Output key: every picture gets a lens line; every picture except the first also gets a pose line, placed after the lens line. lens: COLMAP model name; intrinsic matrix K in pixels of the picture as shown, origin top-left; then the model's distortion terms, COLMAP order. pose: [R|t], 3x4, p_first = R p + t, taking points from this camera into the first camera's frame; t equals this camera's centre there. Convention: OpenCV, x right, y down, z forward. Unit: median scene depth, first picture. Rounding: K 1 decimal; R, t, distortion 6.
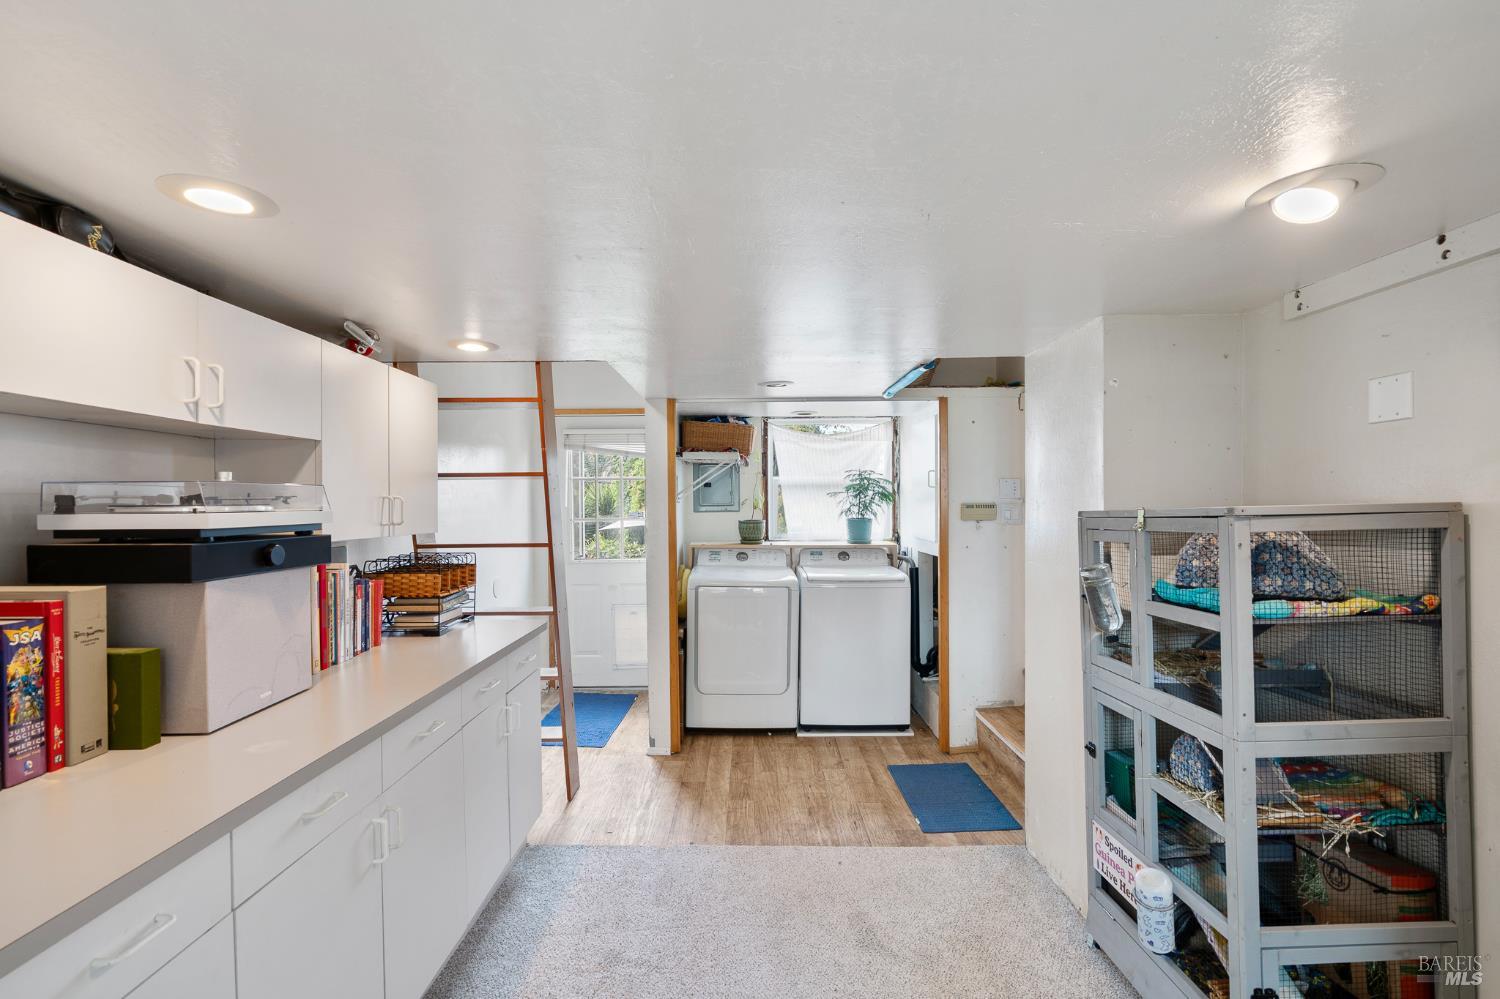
lens RADIAL K [[683.6, 0, 751.0], [0, 683.6, 507.9], [0, 0, 1]] dist [-0.003242, 0.000923]
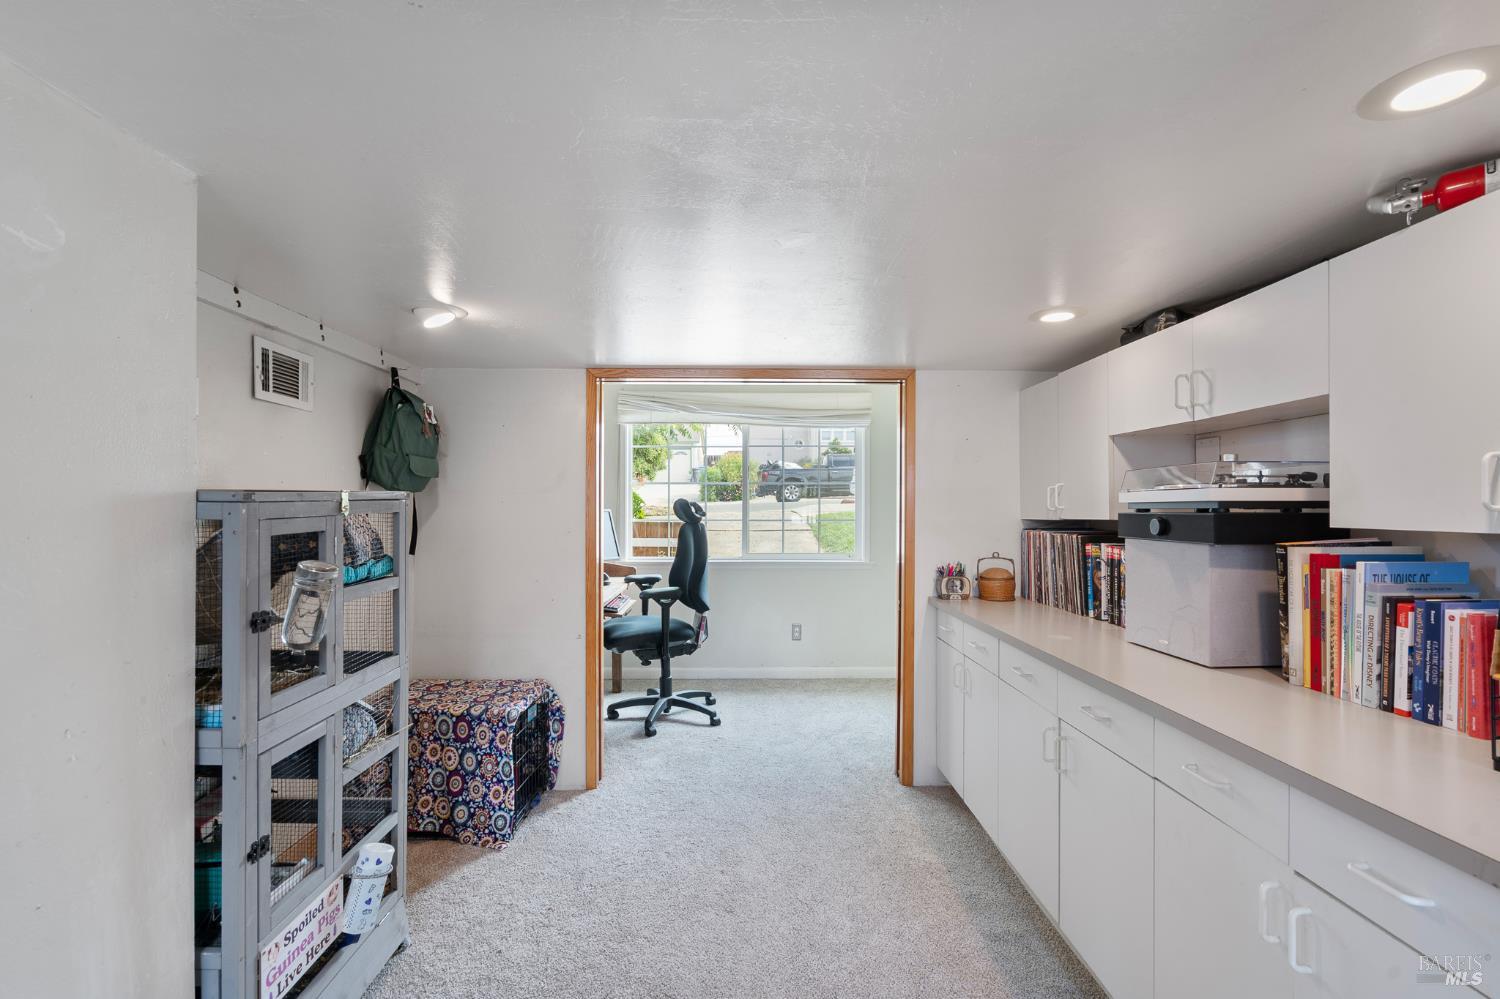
lens RADIAL K [[683.6, 0, 750.7], [0, 683.6, 503.5], [0, 0, 1]] dist [-0.003242, 0.000923]
pose [[-0.999930, 0.009334, 0.007312, 0.007222], [0.009308, 0.999950, -0.003660, 0.026819], [-0.007346, -0.003592, -0.999967, 2.195605]]
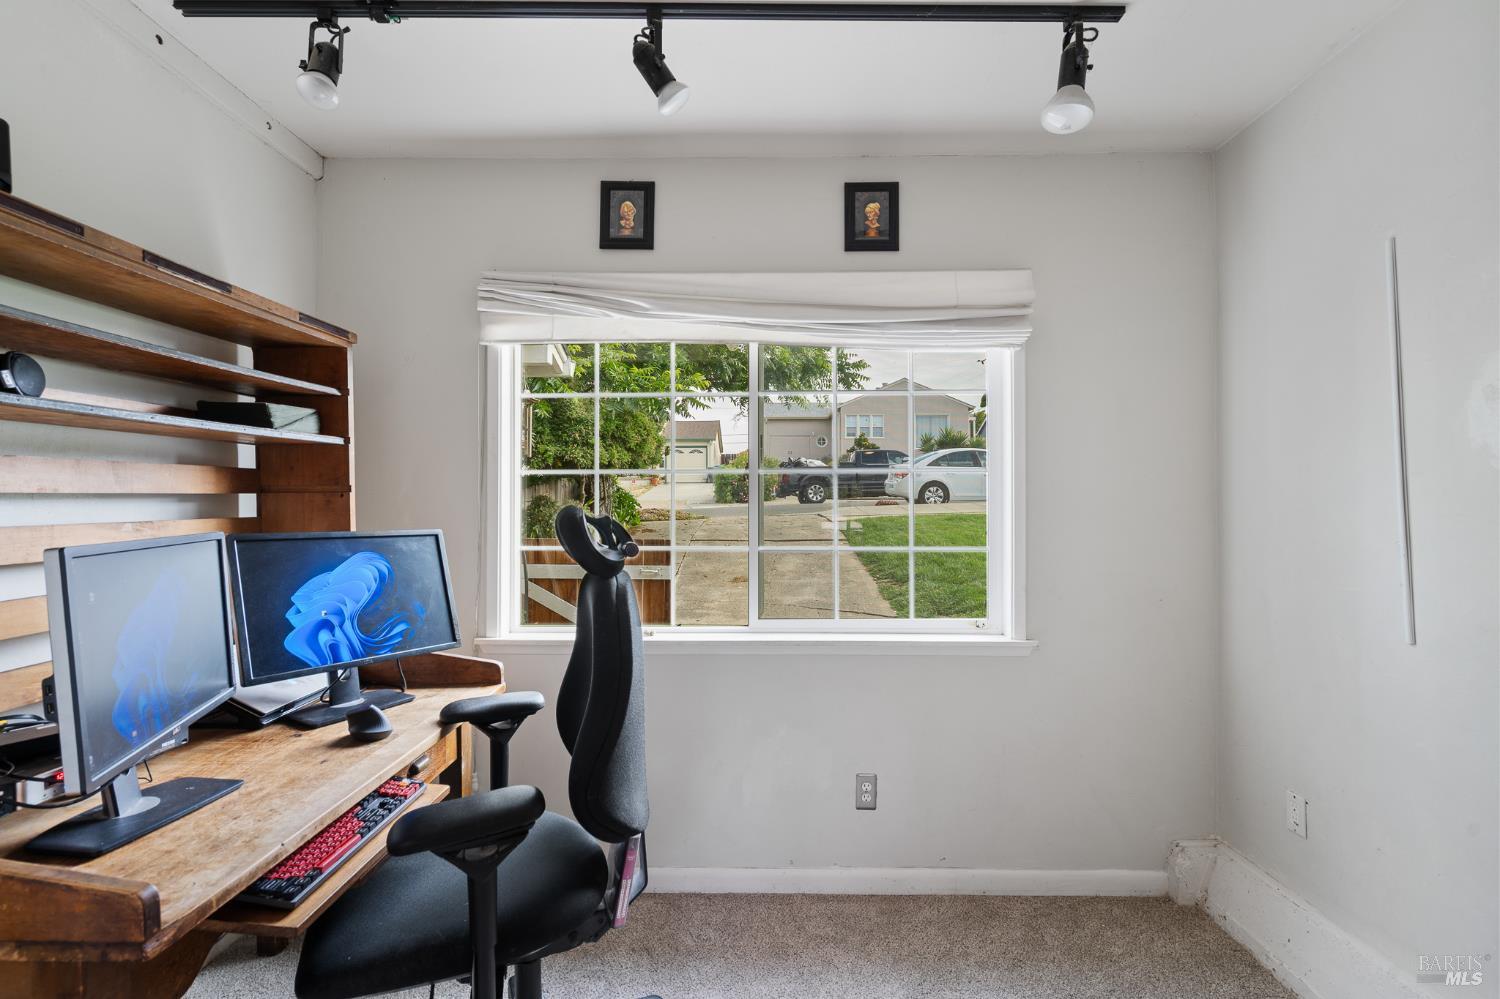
lens RADIAL K [[683.6, 0, 750.9], [0, 683.6, 503.1], [0, 0, 1]] dist [-0.003242, 0.000923]
pose [[-0.999303, 0.011017, 0.035663, 0.009310], [0.010824, 0.999926, -0.005607, 0.015360], [-0.035722, -0.005217, -0.999348, 1.477920]]
